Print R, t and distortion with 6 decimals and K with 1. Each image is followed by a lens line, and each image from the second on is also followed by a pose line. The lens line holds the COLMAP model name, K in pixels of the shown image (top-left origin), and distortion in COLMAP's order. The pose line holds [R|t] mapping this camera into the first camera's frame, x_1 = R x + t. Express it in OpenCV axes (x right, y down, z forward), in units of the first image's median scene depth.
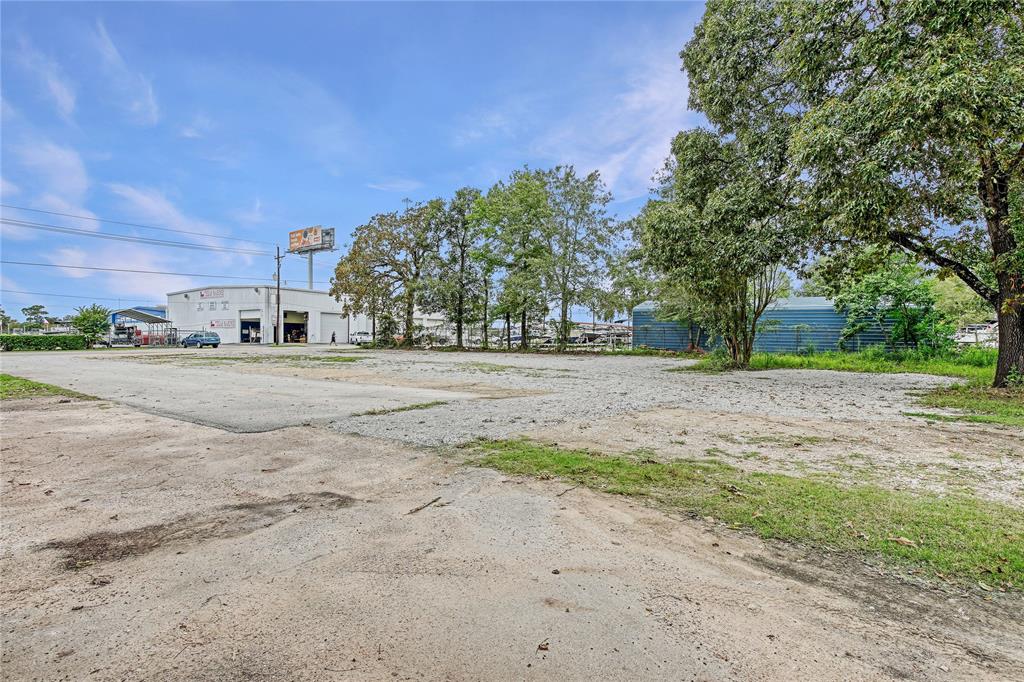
lens RADIAL K [[488.5, 0, 514.9], [0, 488.5, 343.1], [0, 0, 1]] dist [0.015802, -0.001353]
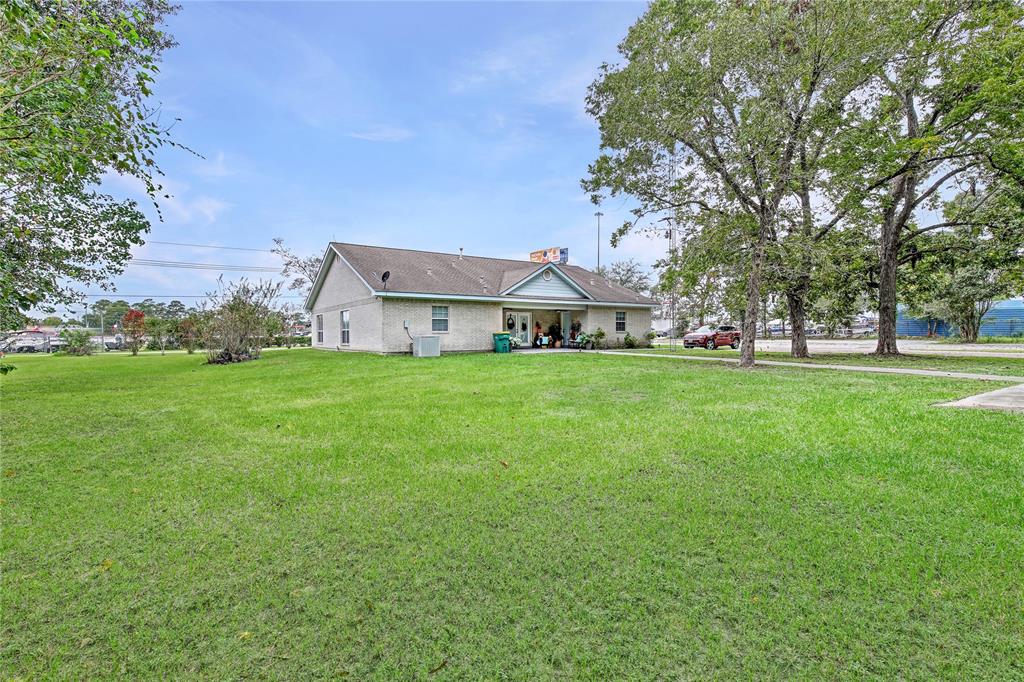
lens RADIAL K [[488.5, 0, 511.7], [0, 488.5, 338.0], [0, 0, 1]] dist [0.015802, -0.001353]
pose [[0.958128, -0.008261, -0.286221, -0.429613], [0.008053, 0.999966, -0.001903, 0.012361], [0.286227, -0.000481, 0.958162, -0.831790]]
